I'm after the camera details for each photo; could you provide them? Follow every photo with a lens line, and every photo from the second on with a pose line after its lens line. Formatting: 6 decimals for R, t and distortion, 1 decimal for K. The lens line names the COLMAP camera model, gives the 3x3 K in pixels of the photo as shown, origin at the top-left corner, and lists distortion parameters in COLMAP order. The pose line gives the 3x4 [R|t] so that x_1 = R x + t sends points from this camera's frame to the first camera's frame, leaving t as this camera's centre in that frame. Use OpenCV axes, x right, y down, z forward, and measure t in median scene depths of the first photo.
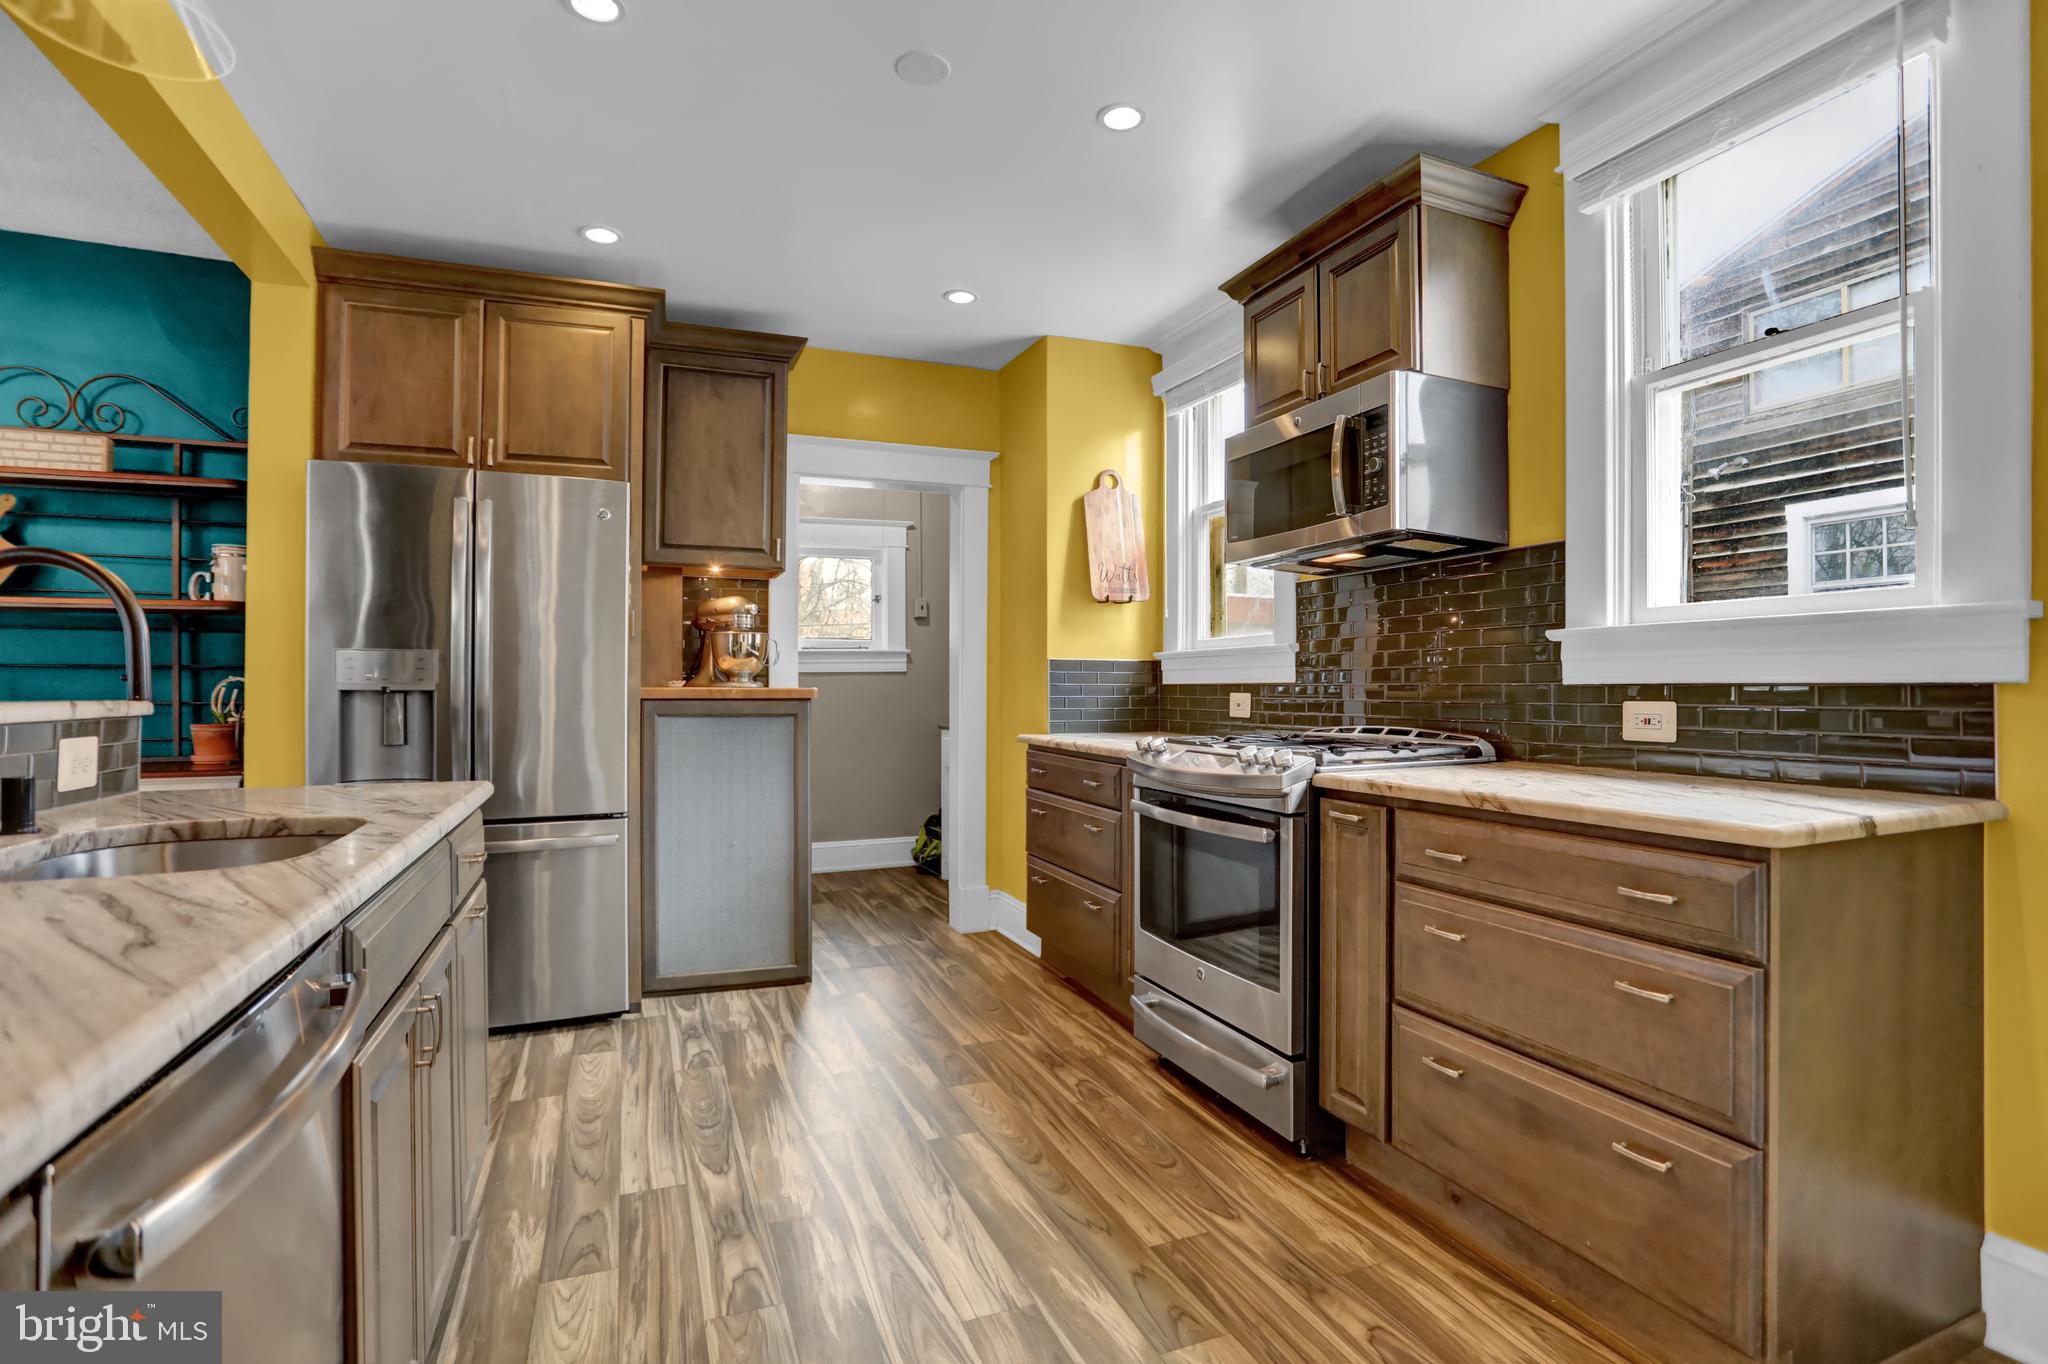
lens RADIAL K [[980.3, 0, 1025.5], [0, 980.3, 685.4], [0, 0, 1]] dist [-0.057633, 0.017957]
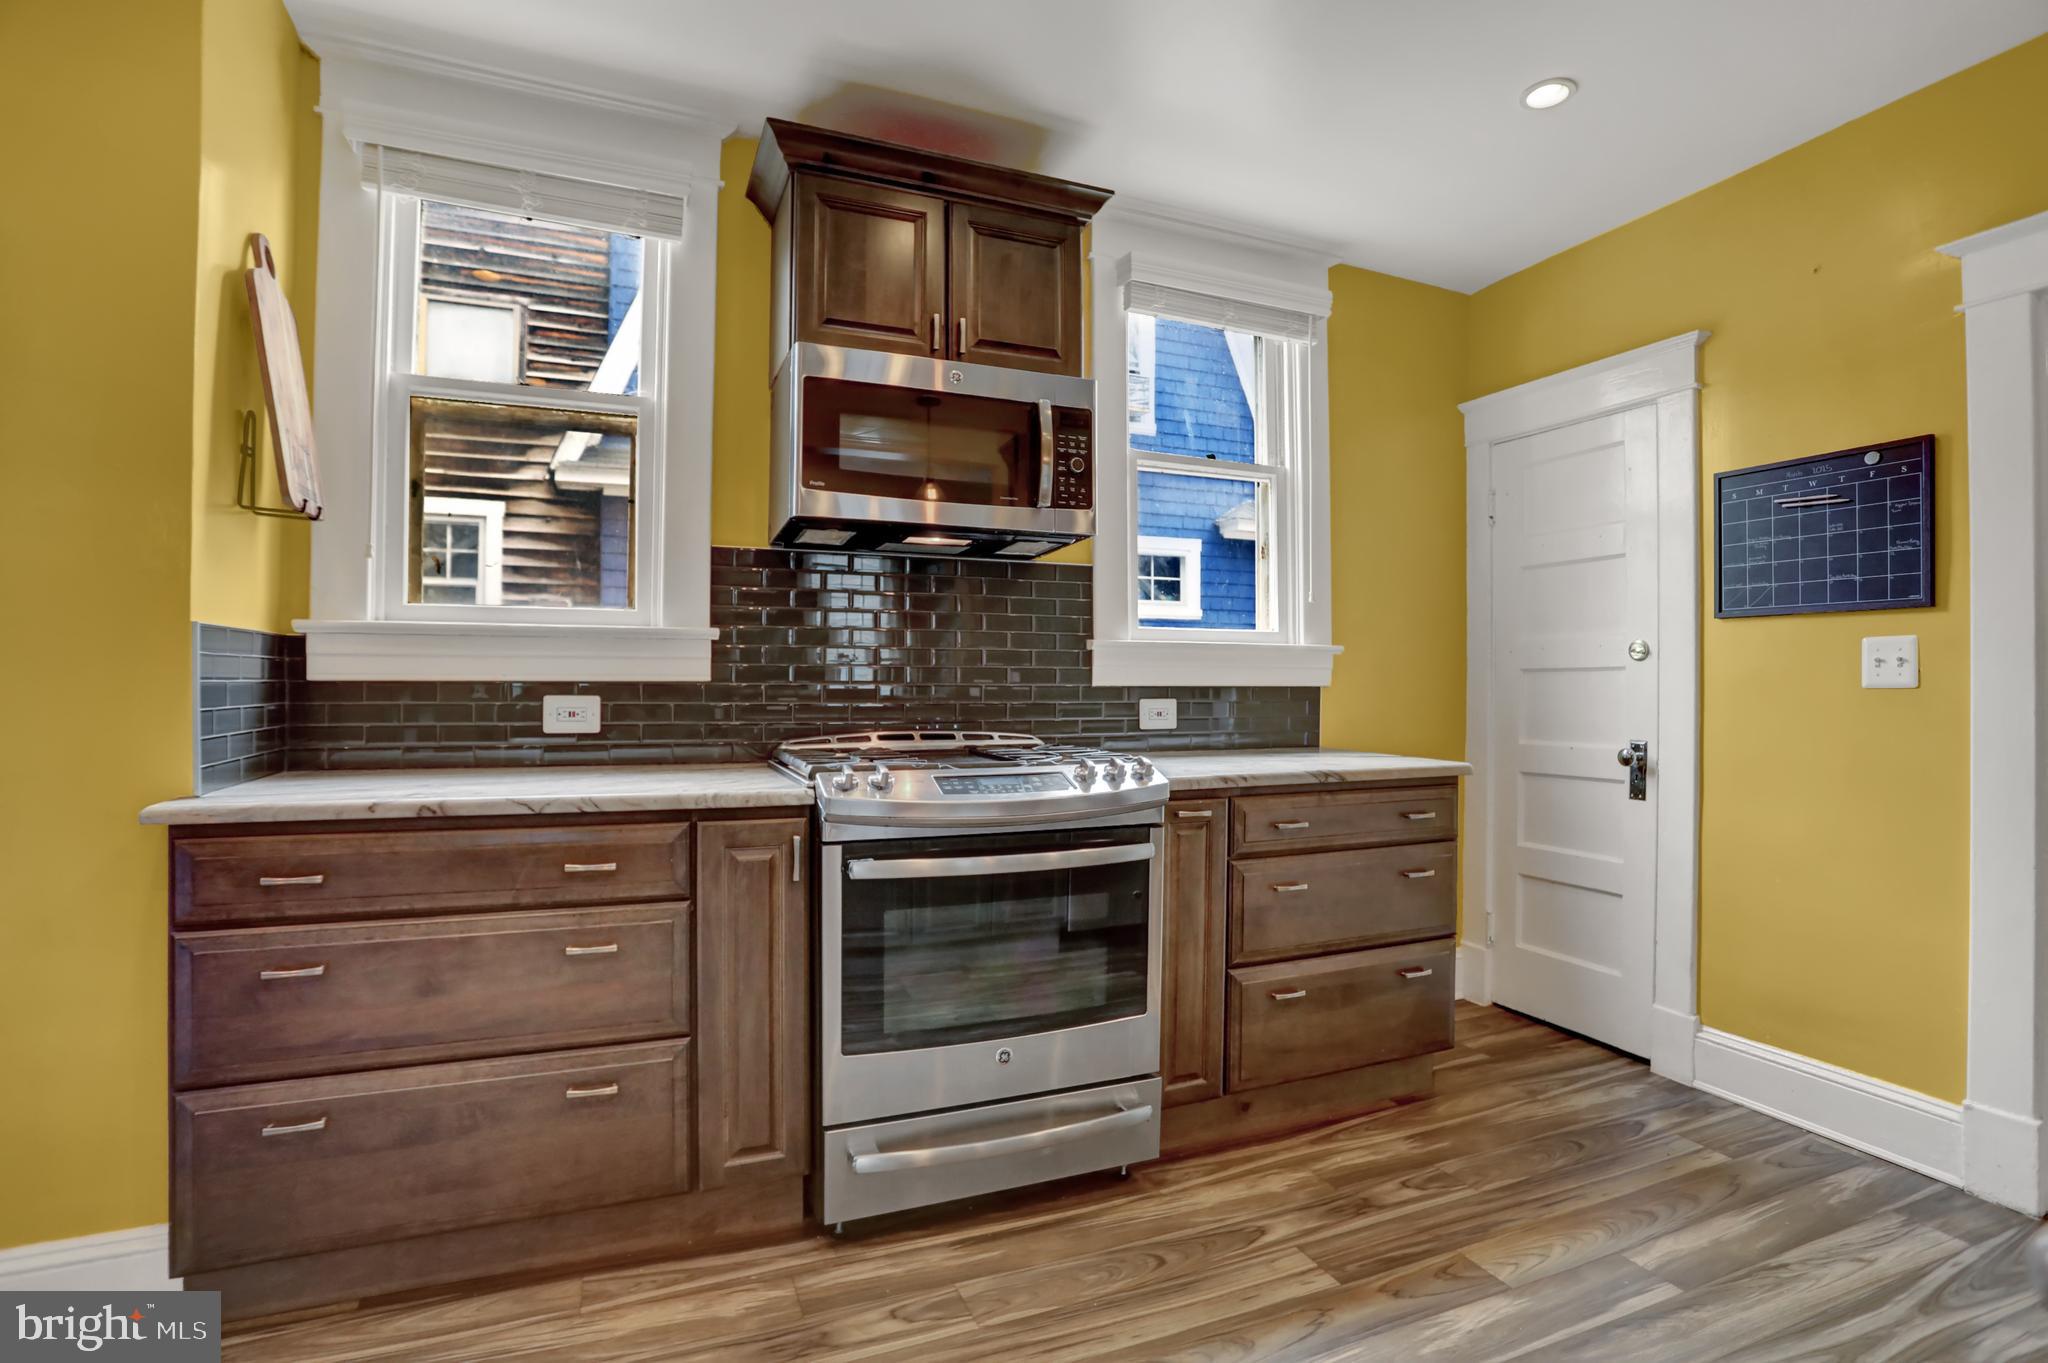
lens RADIAL K [[980.3, 0, 1039.3], [0, 980.3, 684.5], [0, 0, 1]] dist [-0.057633, 0.017957]
pose [[-0.011079, -0.003456, 0.999933, -0.727882], [-0.008301, 0.999960, 0.003364, -0.007479], [-0.999904, -0.008263, -0.011108, 1.182462]]
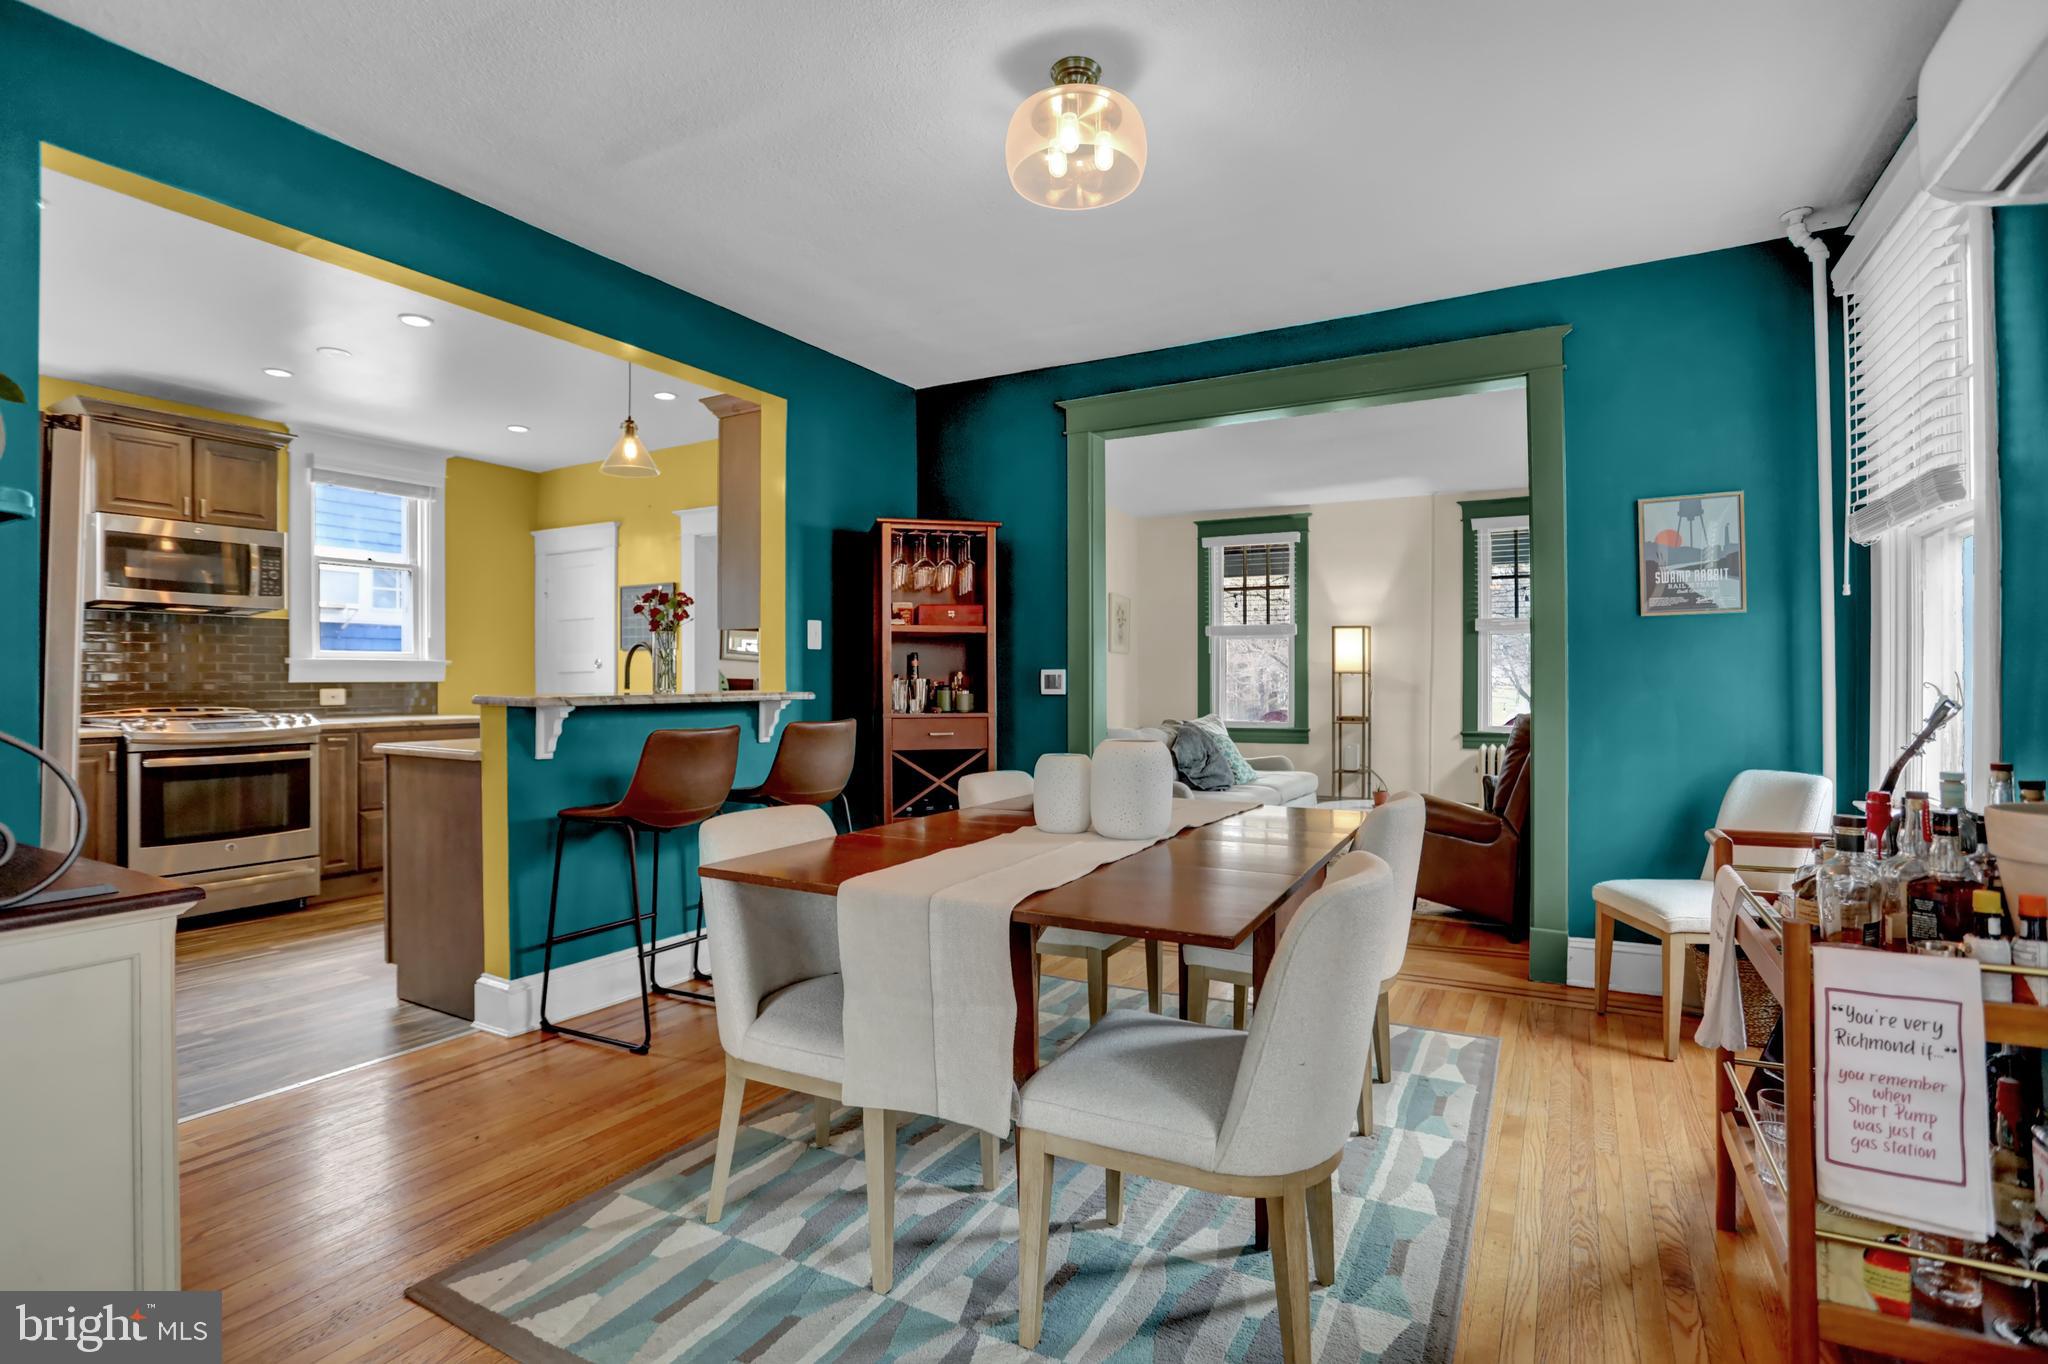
lens RADIAL K [[980.3, 0, 1037.2], [0, 980.3, 674.9], [0, 0, 1]] dist [-0.057633, 0.017957]
pose [[-0.618563, 0.005723, 0.785714, -2.513371], [0.002609, 0.999983, -0.005230, -0.003221], [-0.785731, -0.001185, -0.618567, 1.099384]]
